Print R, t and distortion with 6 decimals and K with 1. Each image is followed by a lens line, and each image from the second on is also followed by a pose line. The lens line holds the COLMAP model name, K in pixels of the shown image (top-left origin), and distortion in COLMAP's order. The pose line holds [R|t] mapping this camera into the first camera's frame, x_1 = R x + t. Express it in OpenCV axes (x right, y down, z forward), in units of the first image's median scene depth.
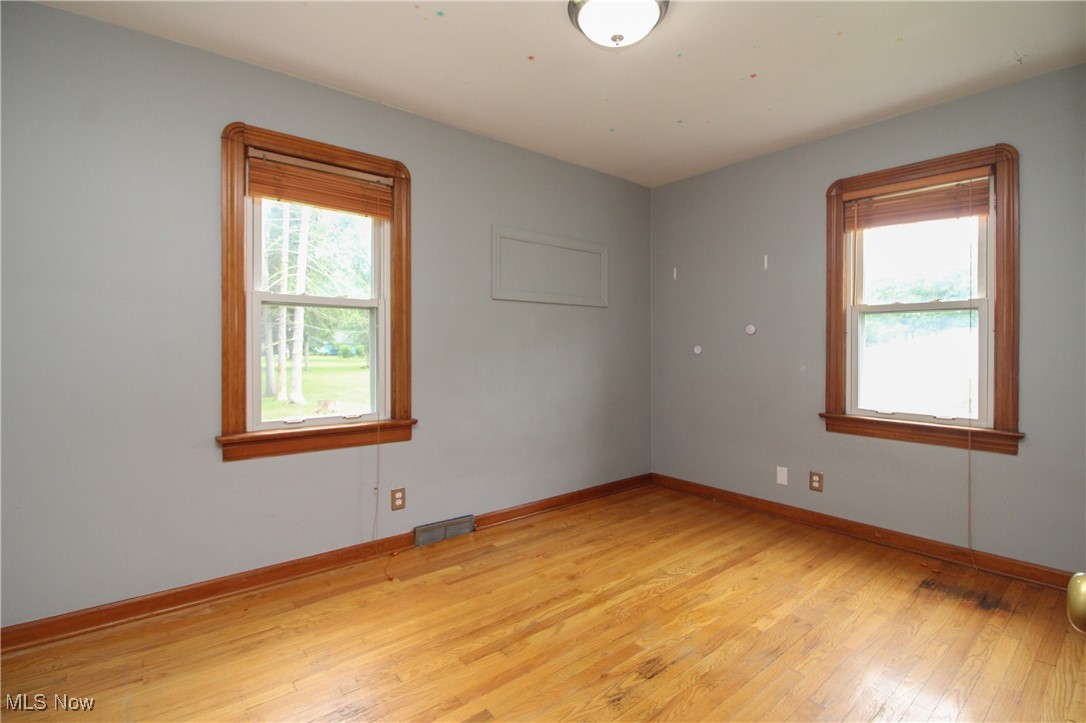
lens RADIAL K [[522.7, 0, 542.5], [0, 522.7, 355.6], [0, 0, 1]] dist [-0.012796, -0.001094]
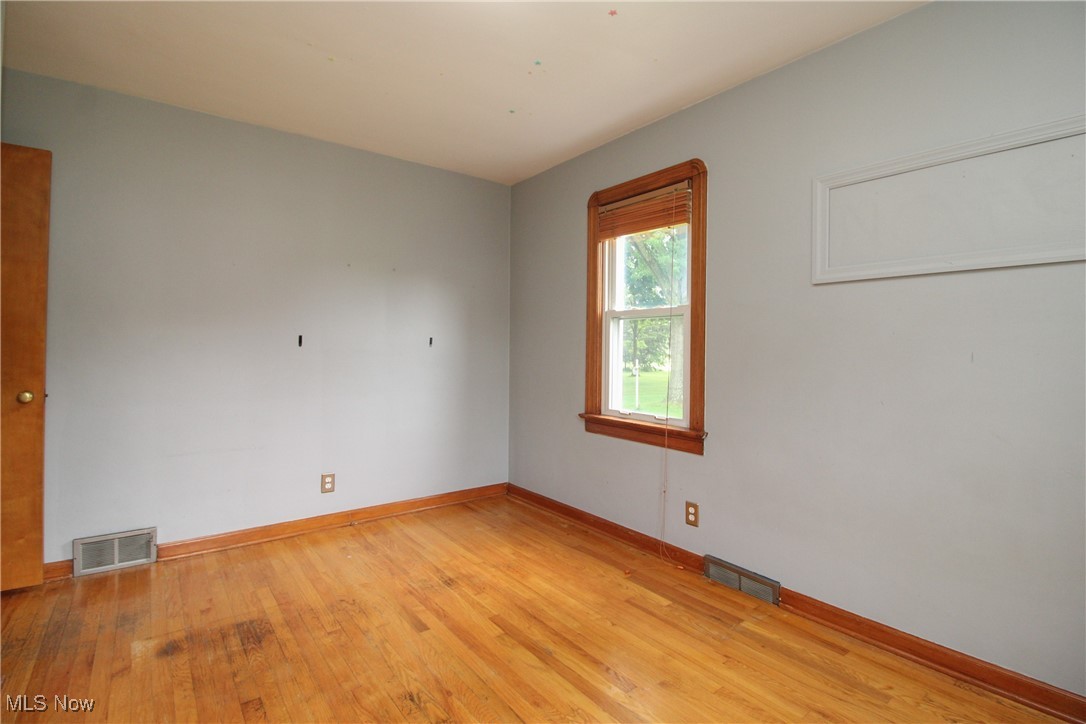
lens RADIAL K [[522.7, 0, 542.7], [0, 522.7, 354.3], [0, 0, 1]] dist [-0.012796, -0.001094]
pose [[-0.053841, 0.003956, -0.998542, 0.774273], [-0.031176, 0.999498, 0.005641, -0.013112], [0.998063, 0.031434, -0.053691, 0.878320]]
